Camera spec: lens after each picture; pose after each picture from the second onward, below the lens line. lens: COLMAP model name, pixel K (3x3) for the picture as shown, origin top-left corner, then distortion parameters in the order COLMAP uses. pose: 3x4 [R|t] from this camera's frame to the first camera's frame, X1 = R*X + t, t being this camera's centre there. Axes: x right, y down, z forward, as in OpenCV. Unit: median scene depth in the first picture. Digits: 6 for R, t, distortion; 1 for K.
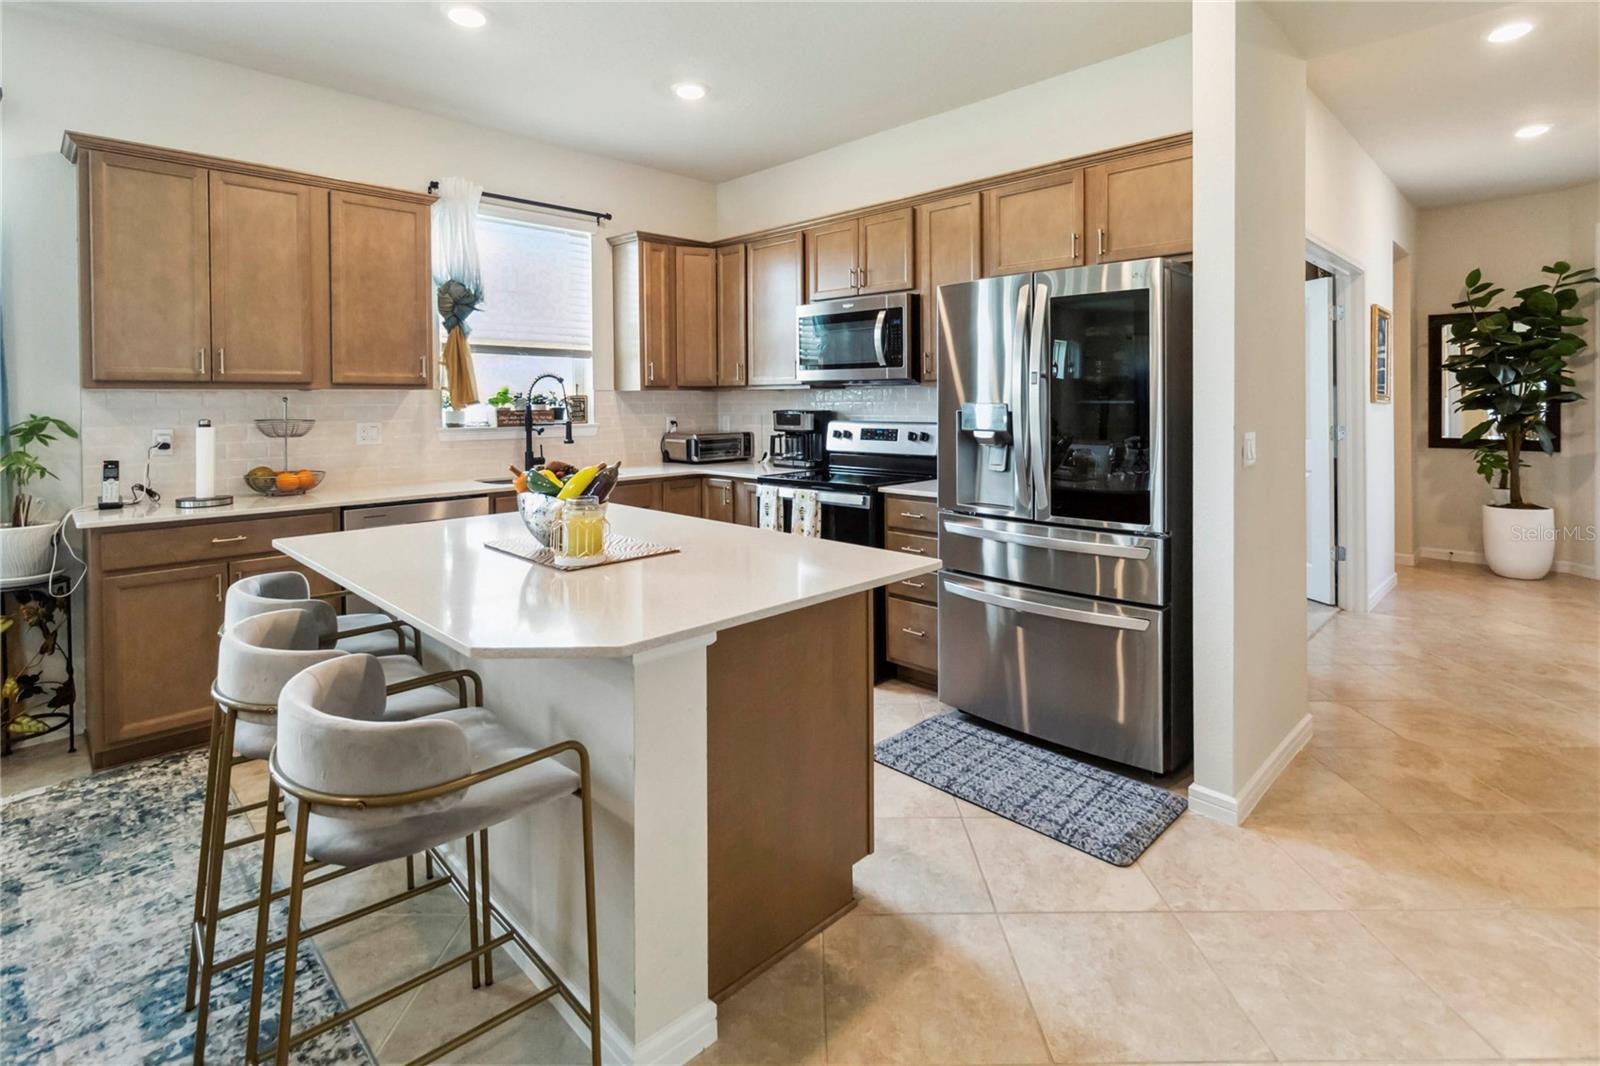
lens RADIAL K [[778.6, 0, 807.9], [0, 778.6, 405.7], [0, 0, 1]] dist [0.000745, 0.001670]
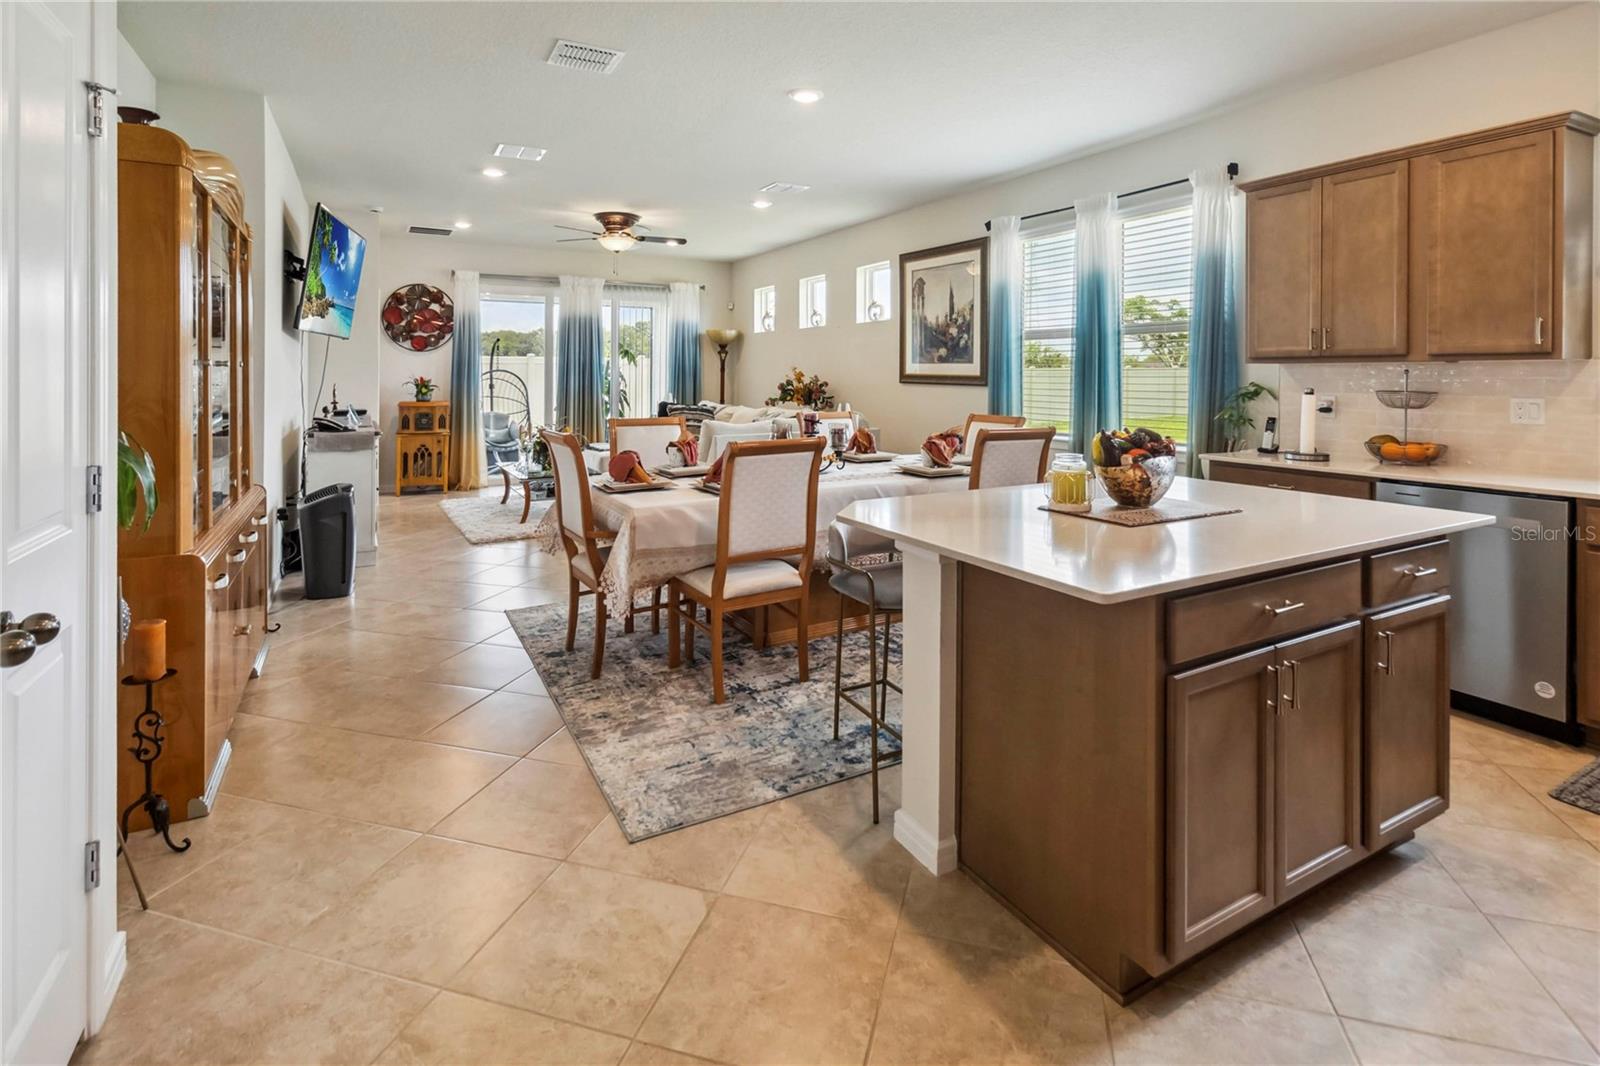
lens RADIAL K [[778.6, 0, 805.7], [0, 778.6, 377.1], [0, 0, 1]] dist [0.000745, 0.001670]
pose [[-0.278897, 0.007528, -0.960291, 0.451387], [-0.007623, 0.999920, 0.010052, -0.004272], [0.960291, 0.010124, -0.278818, 0.446000]]
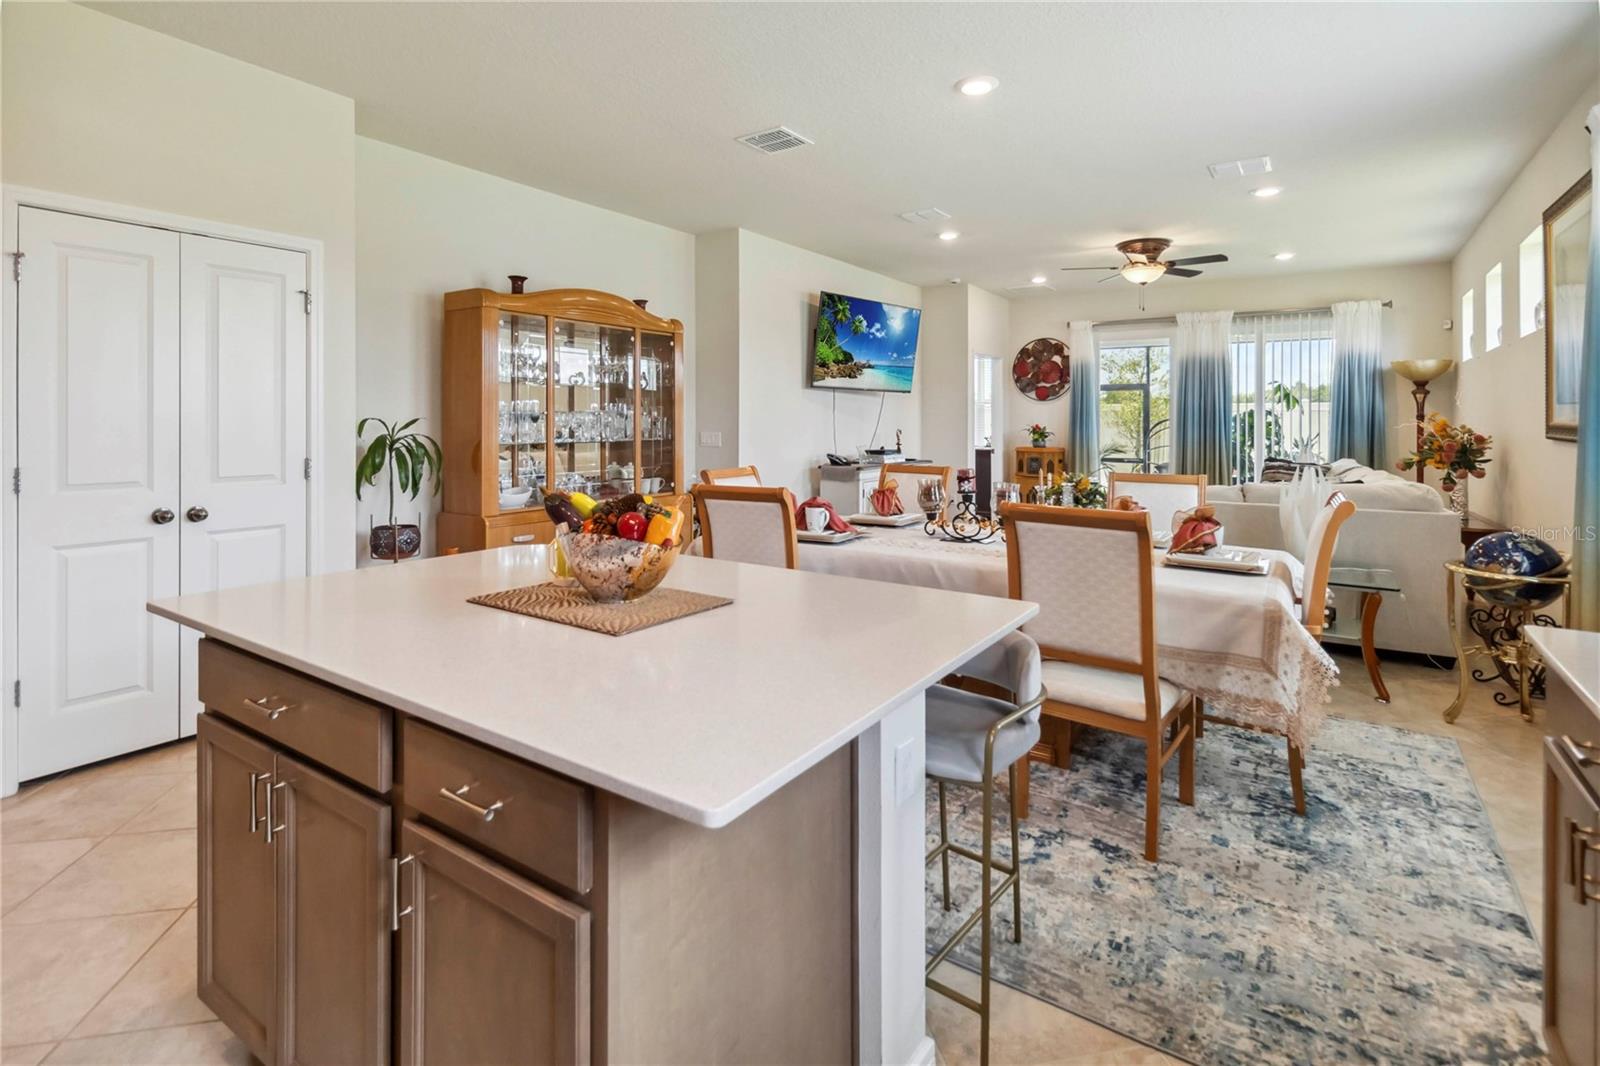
lens RADIAL K [[778.6, 0, 813.5], [0, 778.6, 420.8], [0, 0, 1]] dist [0.000745, 0.001670]
pose [[-0.981885, 0.000880, -0.189478, -0.216415], [-0.000661, 0.999967, 0.008072, -0.005086], [0.189479, 0.008051, -0.981852, 0.975013]]
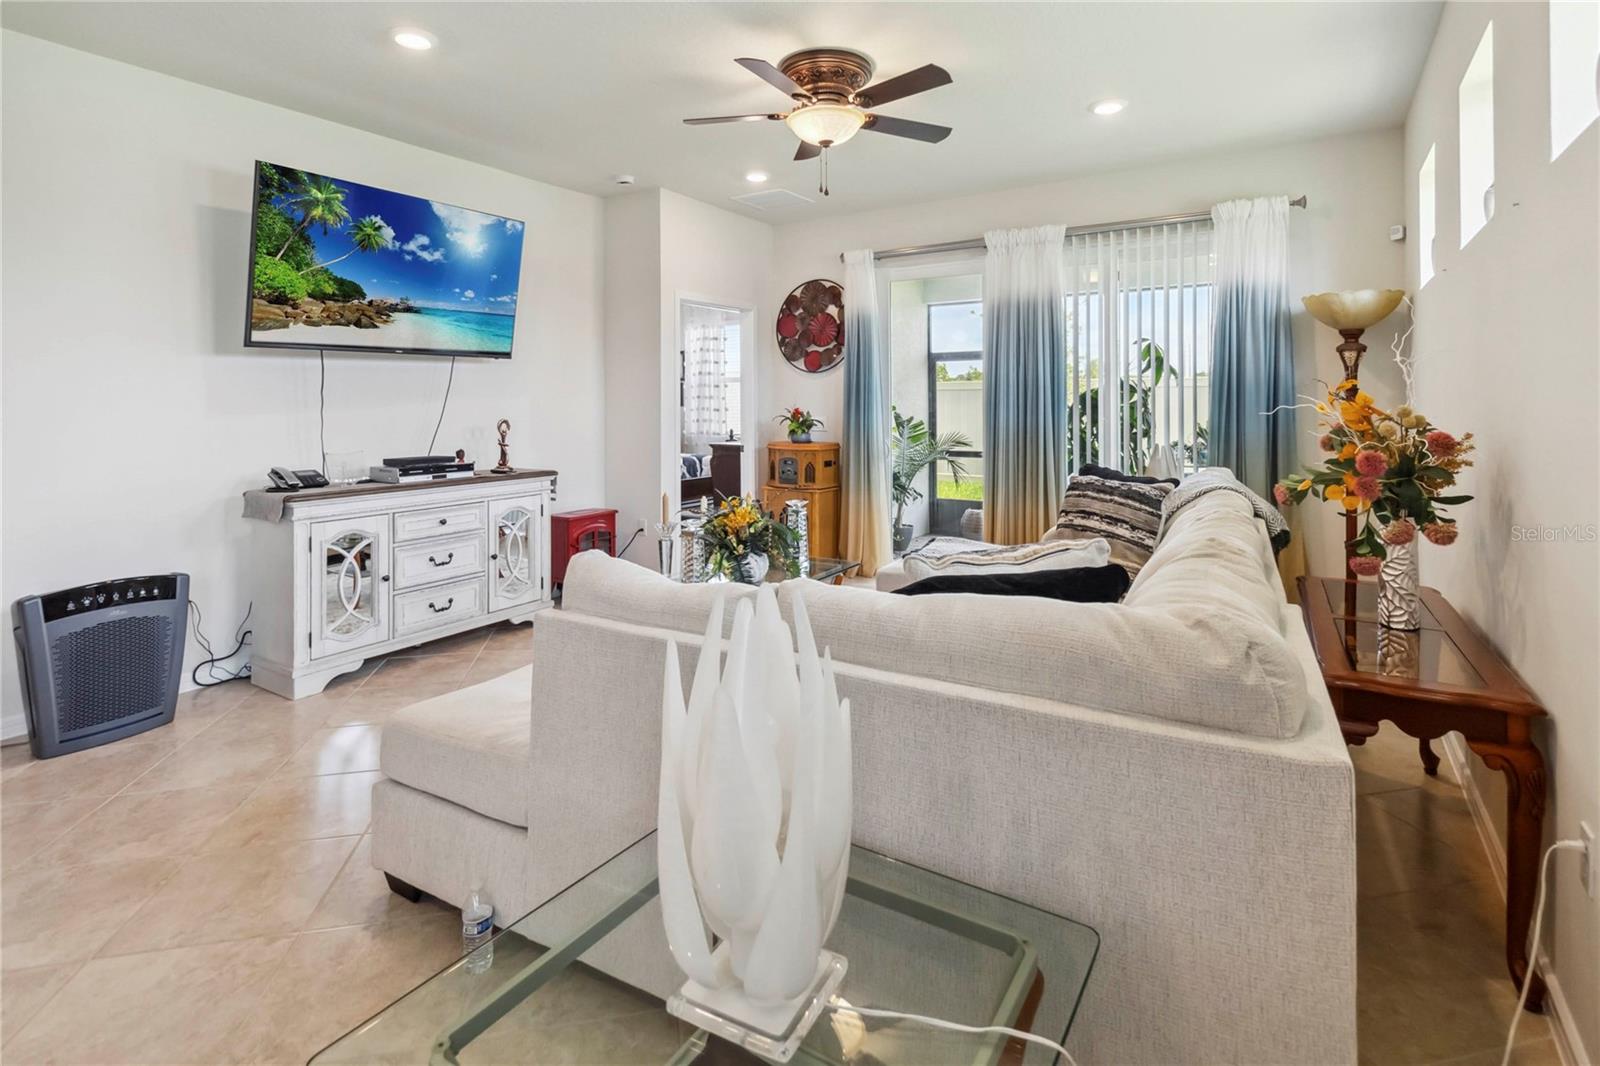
lens RADIAL K [[778.6, 0, 813.3], [0, 778.6, 401.5], [0, 0, 1]] dist [0.000745, 0.001670]
pose [[-0.979391, 0.005041, -0.201910, -1.019891], [0.003867, 0.999973, 0.006211, 0.003176], [0.201936, 0.005302, -0.979384, 0.346649]]
